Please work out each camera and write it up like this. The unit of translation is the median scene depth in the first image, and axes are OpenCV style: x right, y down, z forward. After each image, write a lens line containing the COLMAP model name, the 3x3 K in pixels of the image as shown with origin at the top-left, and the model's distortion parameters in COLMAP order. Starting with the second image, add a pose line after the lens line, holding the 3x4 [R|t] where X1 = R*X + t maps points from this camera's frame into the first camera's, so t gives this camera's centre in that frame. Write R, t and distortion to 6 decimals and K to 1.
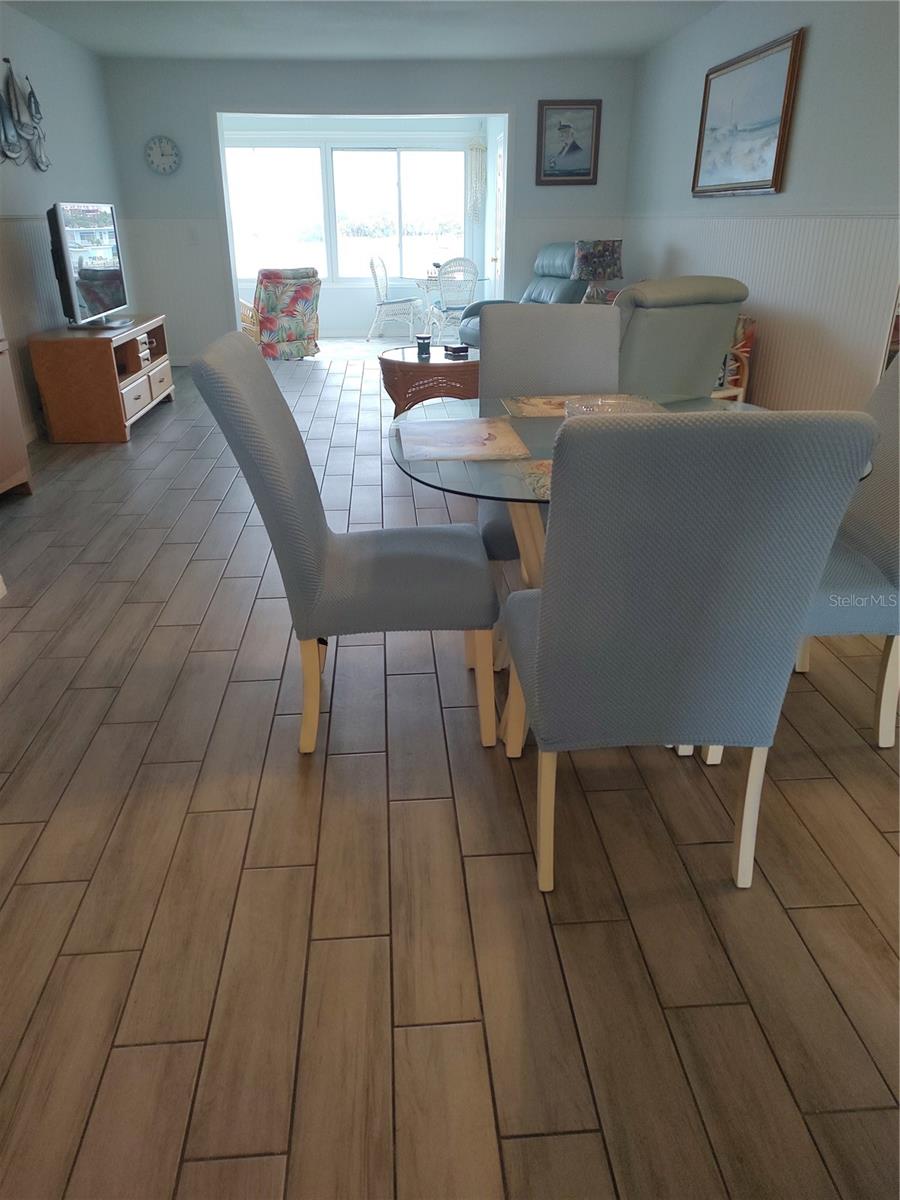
lens RADIAL K [[857.2, 0, 448.2], [0, 857.2, 607.2], [0, 0, 1]] dist [0.028852, -0.023813]
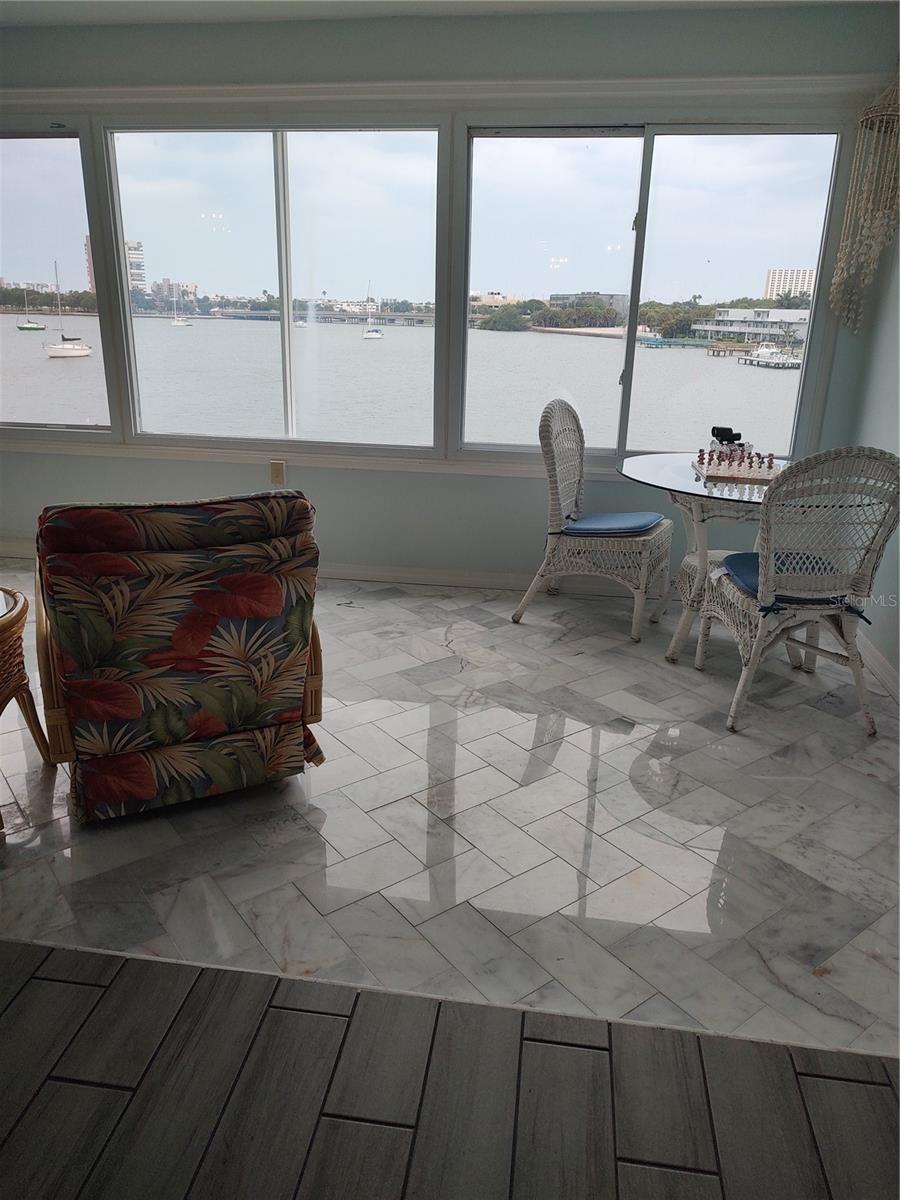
lens RADIAL K [[857.2, 0, 449.5], [0, 857.2, 590.0], [0, 0, 1]] dist [0.028852, -0.023813]
pose [[0.979396, 0.089428, -0.181069, -0.079770], [-0.108159, 0.989454, -0.096347, -0.413221], [0.170543, 0.113947, 0.978740, 0.914928]]
